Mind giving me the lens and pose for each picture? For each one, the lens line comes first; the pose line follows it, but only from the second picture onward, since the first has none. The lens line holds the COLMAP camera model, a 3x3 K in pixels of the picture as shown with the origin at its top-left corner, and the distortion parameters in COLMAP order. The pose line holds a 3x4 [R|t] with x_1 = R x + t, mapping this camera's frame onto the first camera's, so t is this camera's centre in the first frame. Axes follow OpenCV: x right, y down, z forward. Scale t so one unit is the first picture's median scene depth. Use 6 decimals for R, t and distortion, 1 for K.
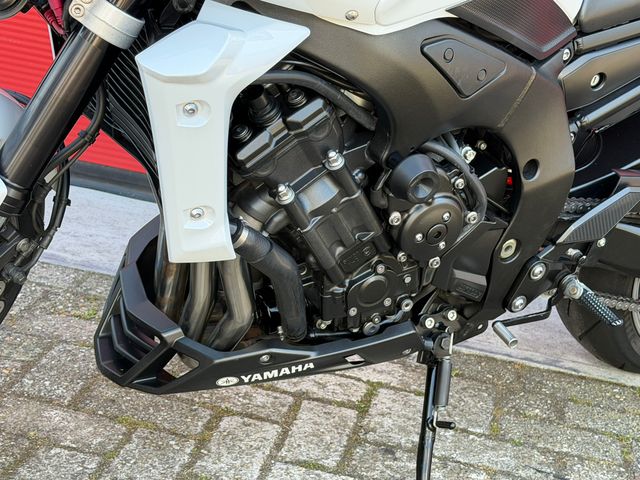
lens RADIAL K [[1178.0, 0, 322.6], [0, 1178.0, 246.0], [0, 0, 1]] dist [0.157299, -0.101799]
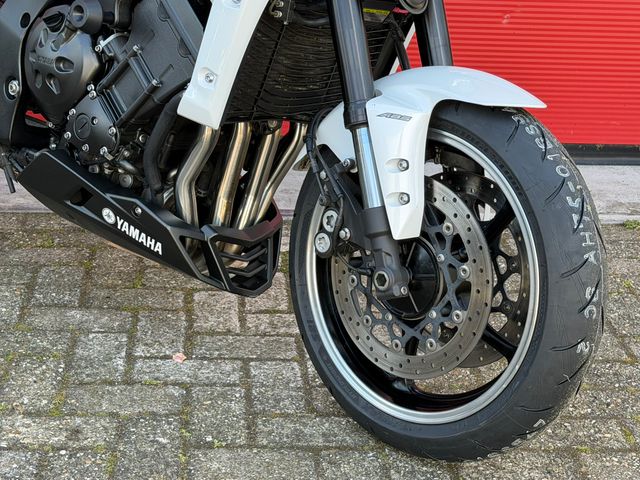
lens RADIAL K [[1178.0, 0, 322.6], [0, 1178.0, 246.0], [0, 0, 1]] dist [0.157299, -0.101799]
pose [[0.955370, -0.185932, 0.229561, -0.282866], [0.169123, 0.981383, 0.091024, -0.005332], [-0.242212, -0.048138, 0.969029, -0.380334]]
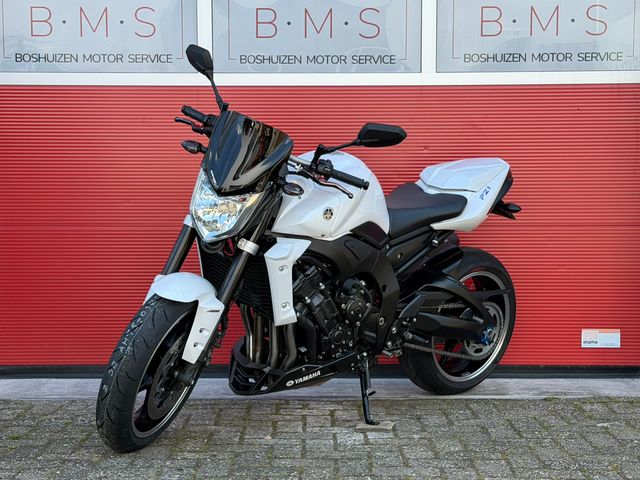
lens RADIAL K [[1178.0, 0, 322.6], [0, 1178.0, 246.0], [0, 0, 1]] dist [0.157299, -0.101799]
pose [[0.969908, -0.146387, 0.194551, -0.471846], [0.193965, 0.947551, -0.254016, 0.501889], [-0.147162, 0.284108, 0.947431, -1.563238]]
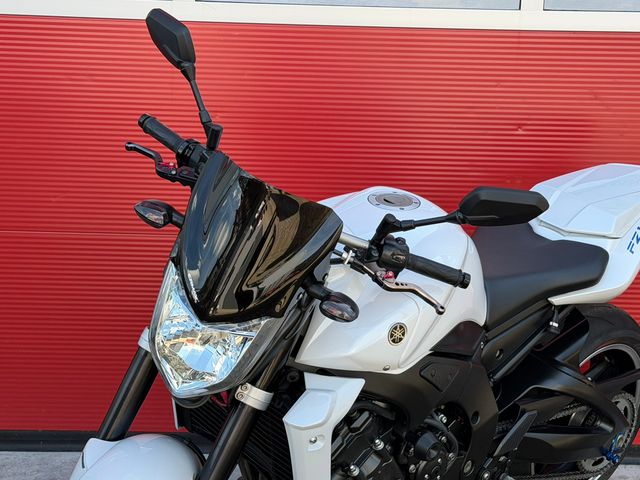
lens RADIAL K [[1178.0, 0, 322.6], [0, 1178.0, 246.0], [0, 0, 1]] dist [0.157299, -0.101799]
pose [[0.970850, -0.152249, 0.185123, -0.295513], [0.172007, 0.980433, -0.095733, -0.176920], [-0.166925, 0.124784, 0.978041, -0.593948]]
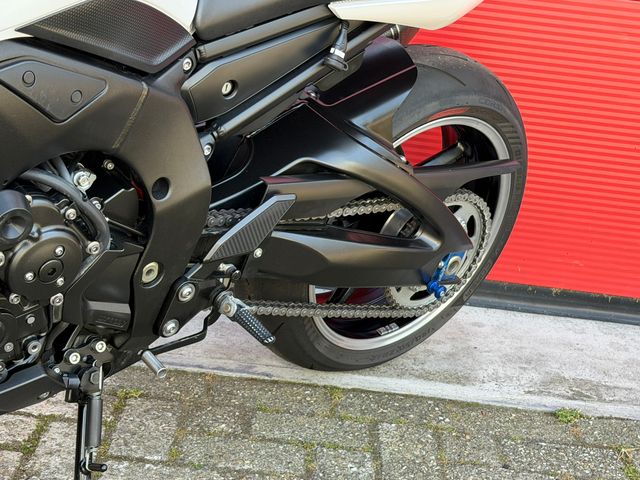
lens RADIAL K [[1178.0, 0, 322.6], [0, 1178.0, 246.0], [0, 0, 1]] dist [0.157299, -0.101799]
pose [[0.981595, -0.081358, 0.172775, 0.136751], [0.076732, 0.996496, 0.033297, -0.040921], [-0.174879, -0.019427, 0.984398, 0.059735]]
